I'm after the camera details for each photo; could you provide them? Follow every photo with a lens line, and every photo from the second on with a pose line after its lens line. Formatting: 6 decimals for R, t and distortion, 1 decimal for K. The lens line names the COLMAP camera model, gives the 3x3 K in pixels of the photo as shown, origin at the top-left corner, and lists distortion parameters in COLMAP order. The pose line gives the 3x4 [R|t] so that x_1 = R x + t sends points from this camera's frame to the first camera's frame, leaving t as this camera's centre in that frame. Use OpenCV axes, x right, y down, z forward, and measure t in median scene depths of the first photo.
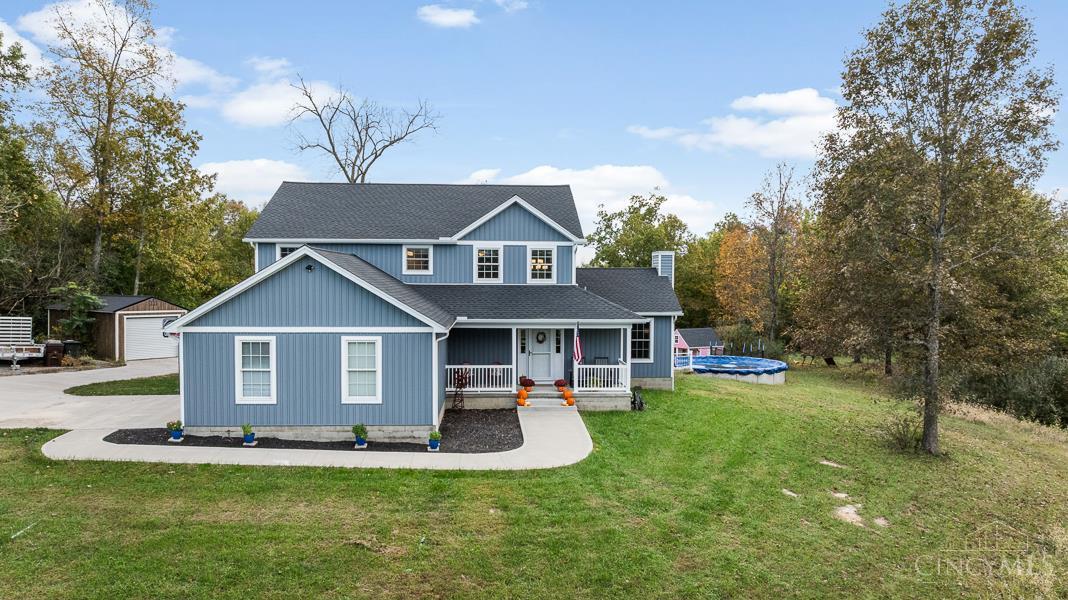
lens RADIAL K [[757.4, 0, 538.2], [0, 757.4, 315.6], [0, 0, 1]] dist [-0.038724, 0.034234]
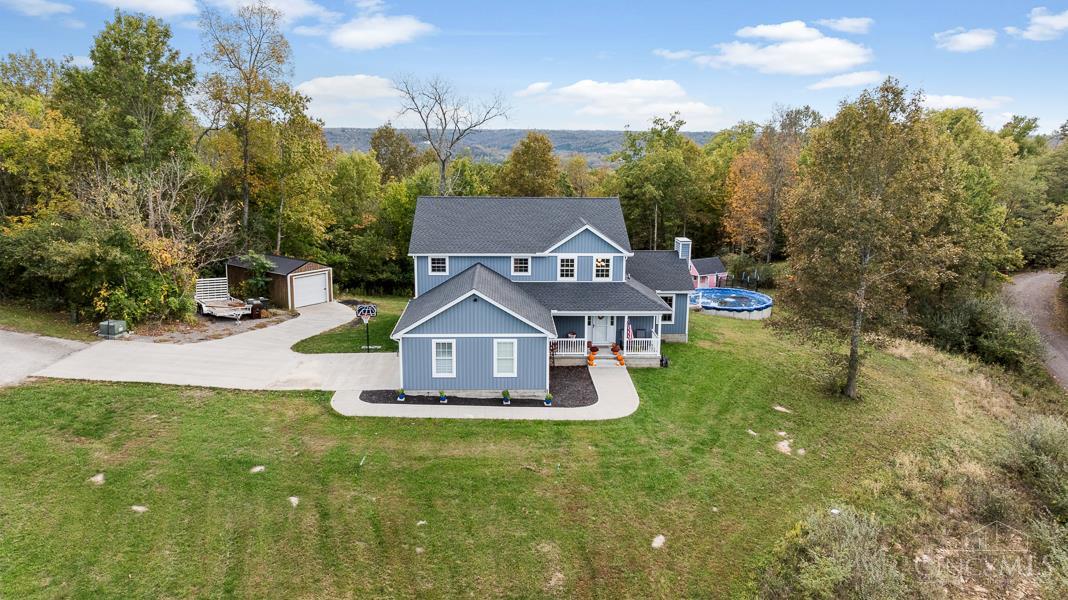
lens RADIAL K [[752.4, 0, 536.9], [0, 752.4, 286.2], [0, 0, 1]] dist [-0.025356, 0.004533]
pose [[0.999846, 0.007743, -0.015730, -0.135832], [-0.005244, 0.988203, 0.153062, -0.346292], [0.016730, -0.152956, 0.988091, -0.646337]]
